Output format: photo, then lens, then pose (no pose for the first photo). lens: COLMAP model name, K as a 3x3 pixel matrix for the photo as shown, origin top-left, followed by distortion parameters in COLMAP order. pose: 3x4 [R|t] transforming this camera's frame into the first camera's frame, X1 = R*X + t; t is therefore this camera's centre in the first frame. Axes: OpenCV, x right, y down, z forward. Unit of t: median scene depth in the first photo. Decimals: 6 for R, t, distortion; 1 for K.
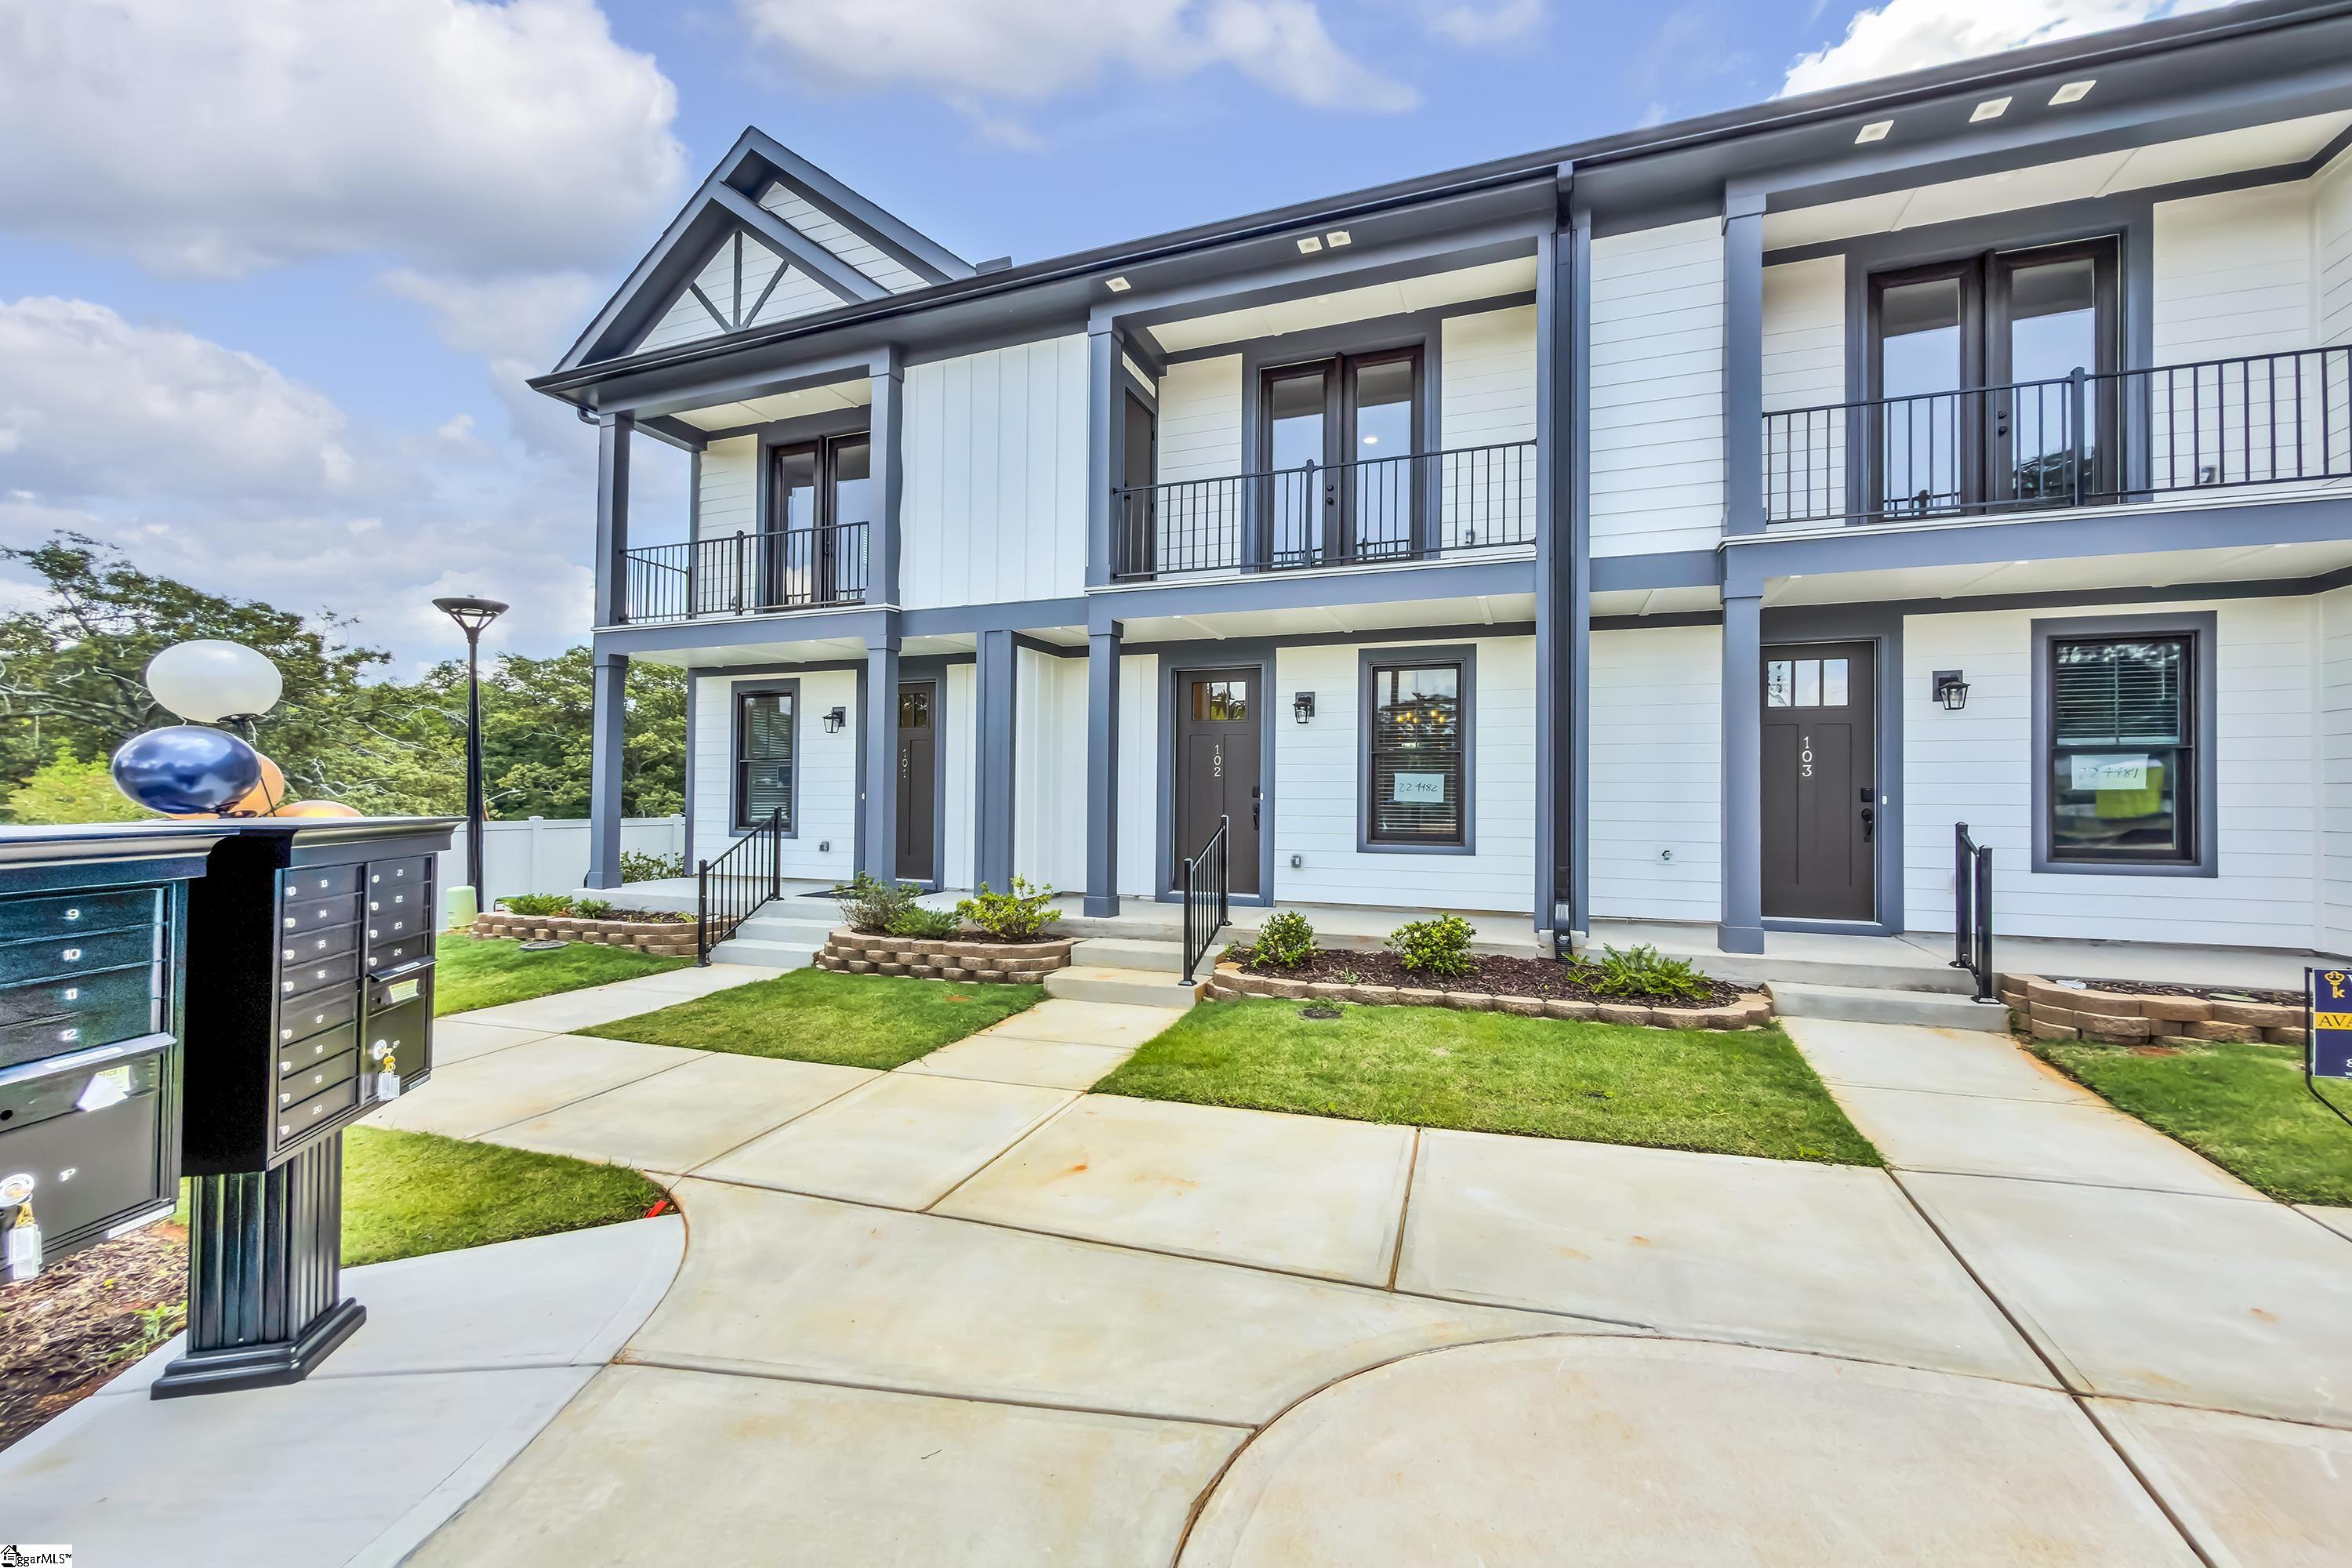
lens RADIAL K [[936.4, 0, 1176.0], [0, 936.4, 784.0], [0, 0, 1]] dist [0.000077, -0.000415]
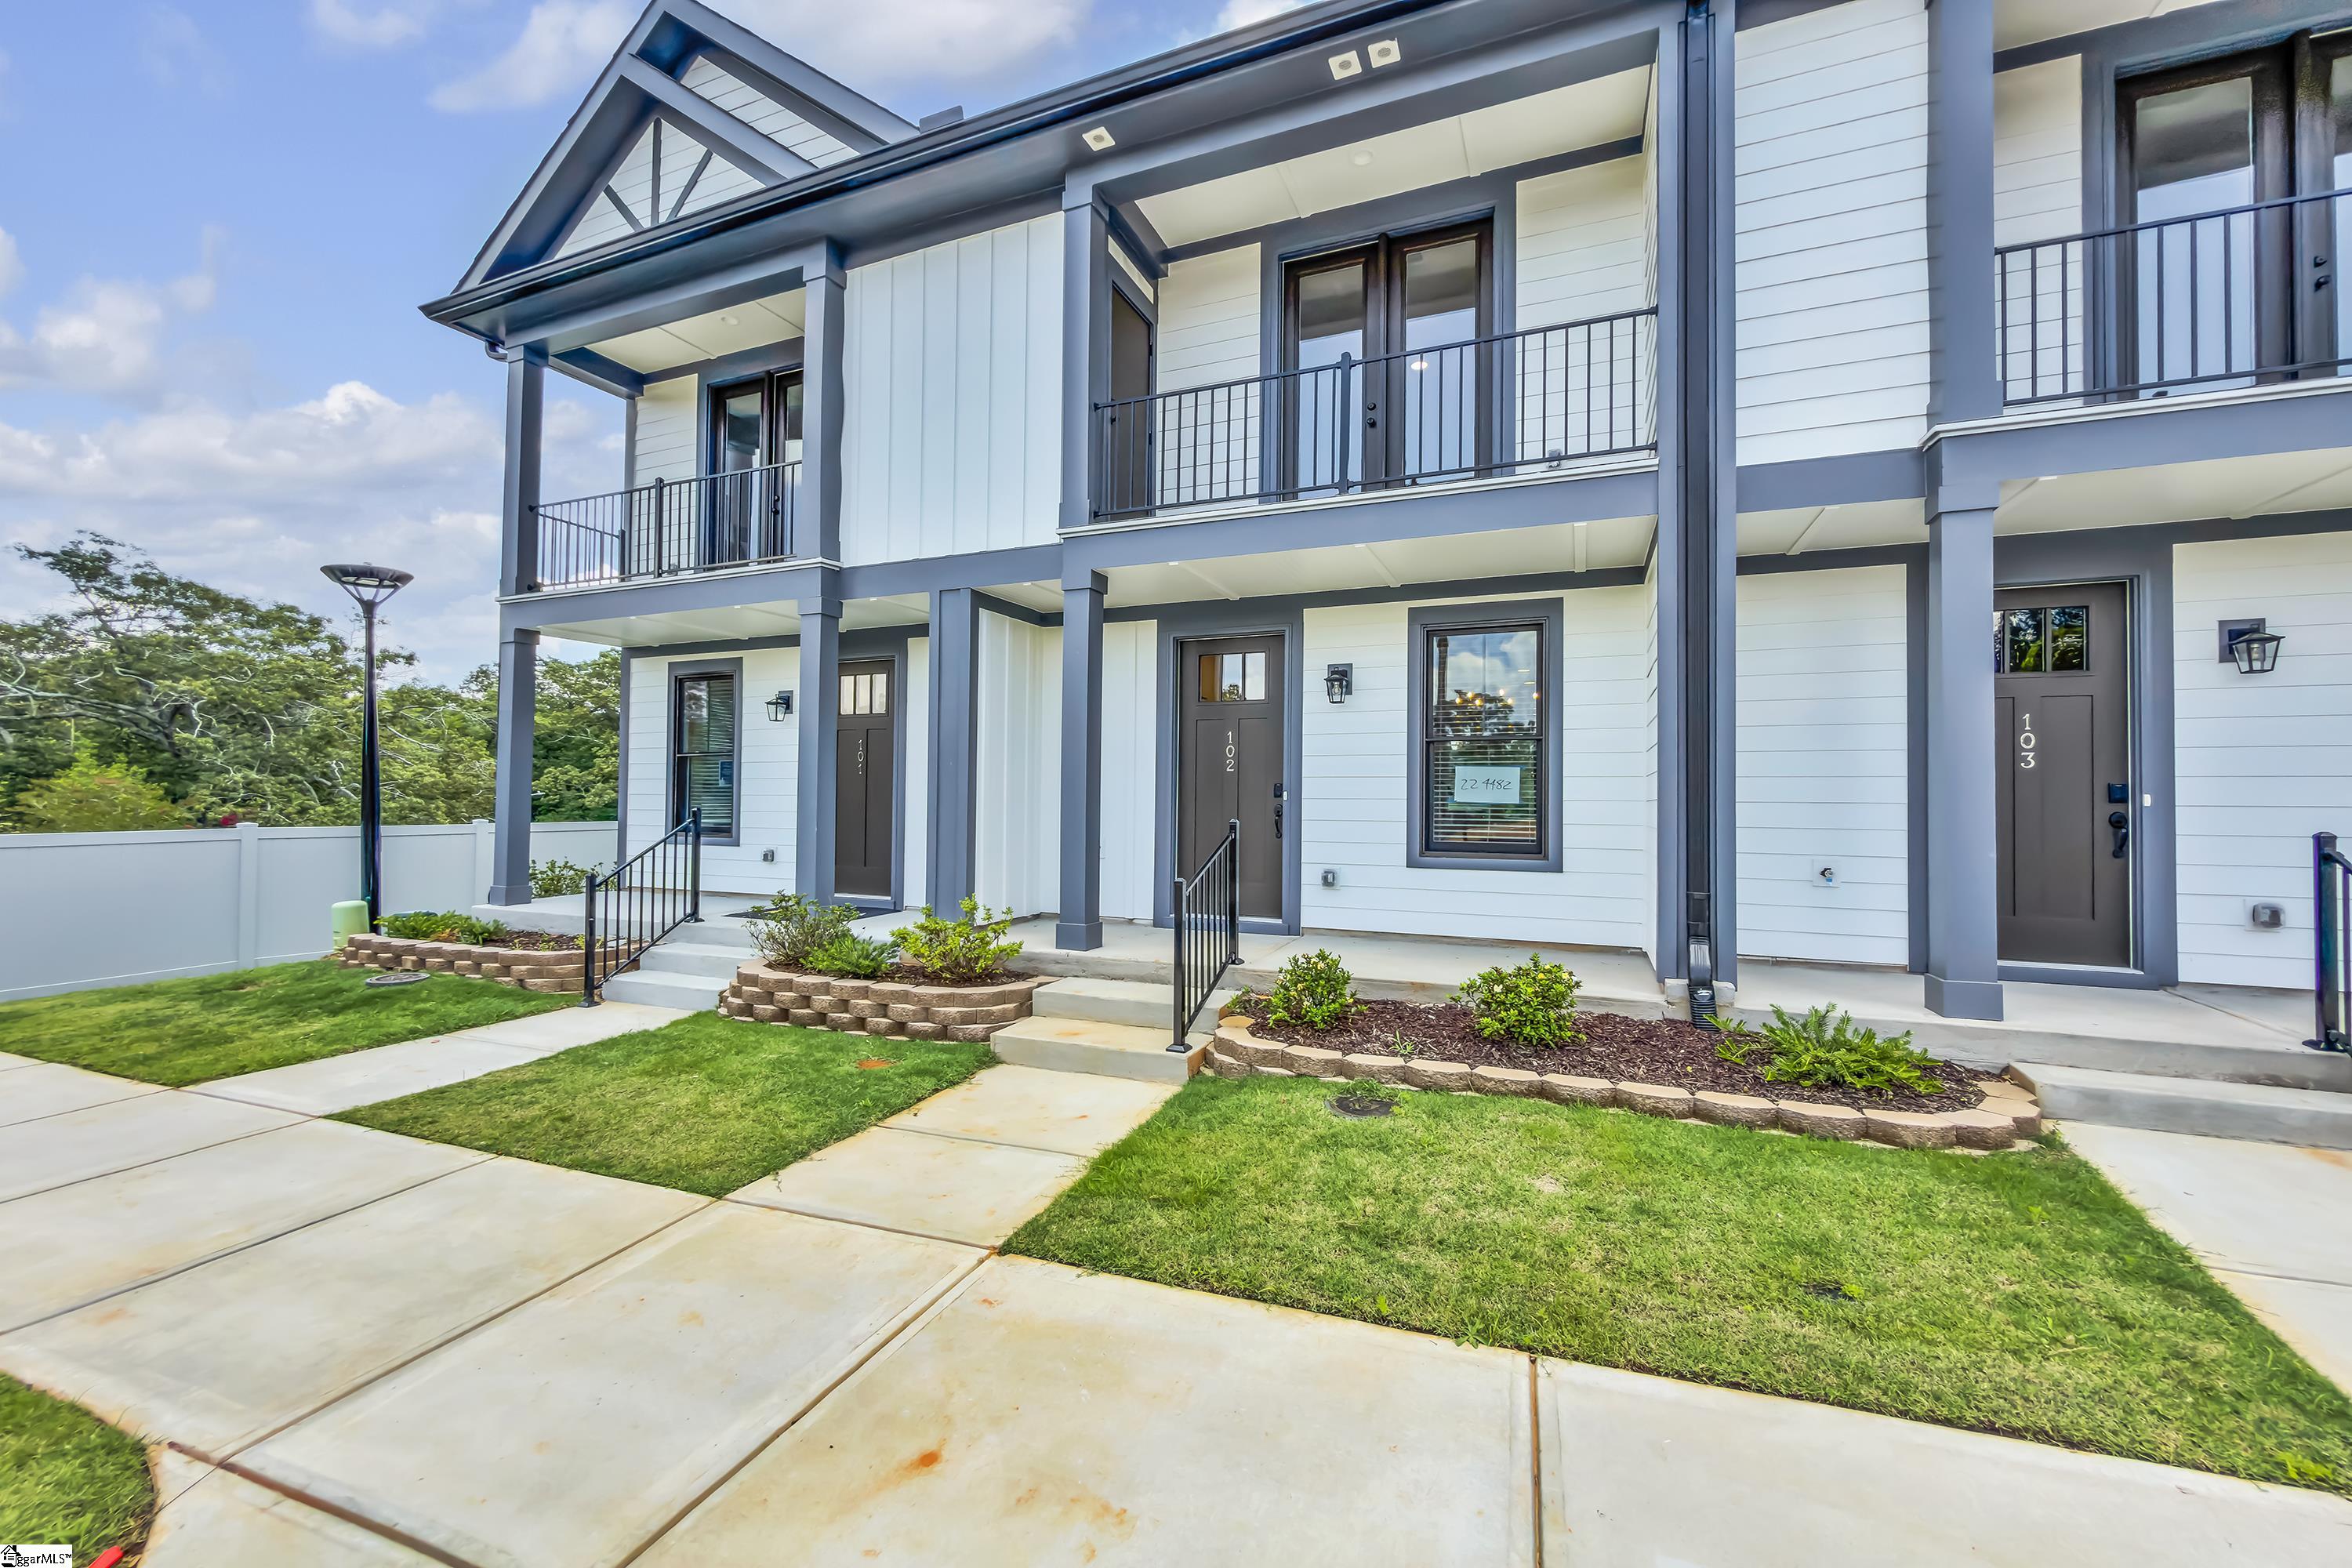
lens RADIAL K [[936.4, 0, 1176.0], [0, 936.4, 784.0], [0, 0, 1]] dist [0.000077, -0.000415]
pose [[0.999276, -0.000020, -0.038033, 0.032559], [-0.000118, 0.999993, -0.003626, 0.006687], [0.038033, 0.003628, 0.999270, 0.225225]]
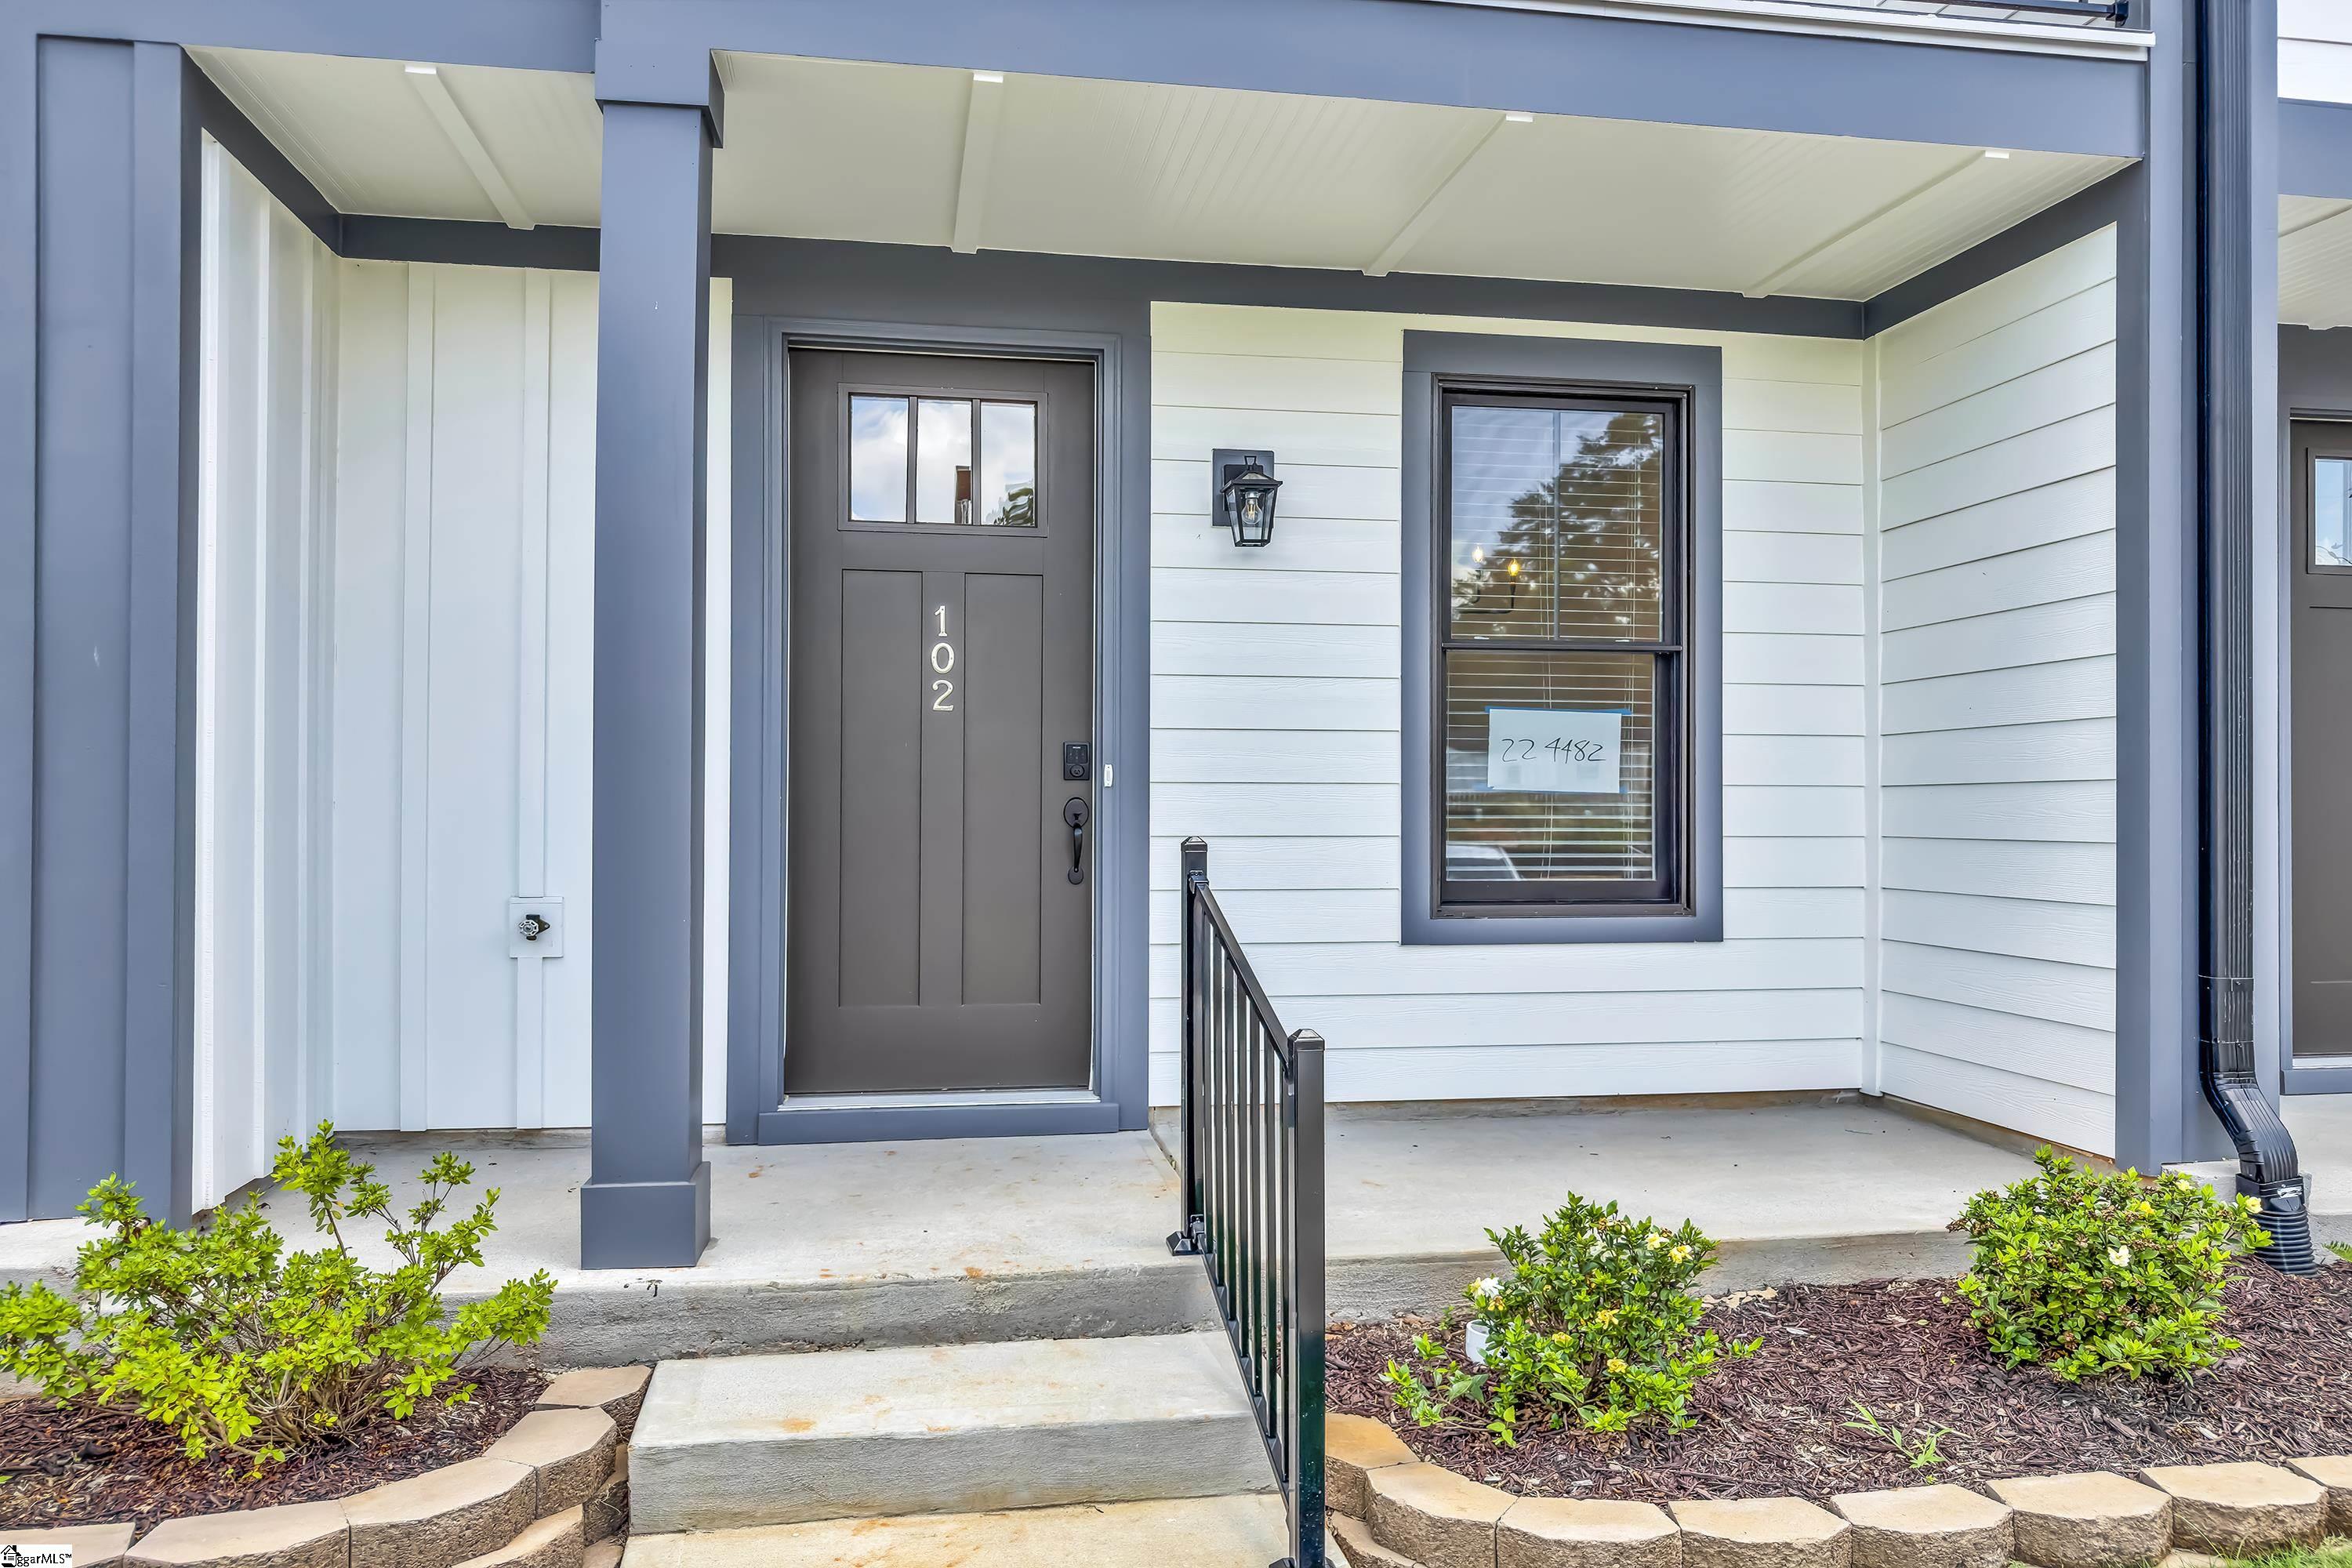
lens RADIAL K [[1706.3, 0, 1176.0], [0, 1706.3, 784.0], [0, 0, 1]] dist [0.004907, 0.001408]
pose [[0.866574, 0.002433, 0.499043, -0.189665], [-0.005091, 0.999979, 0.003965, 0.015345], [-0.499023, -0.005976, 0.866568, 0.557523]]
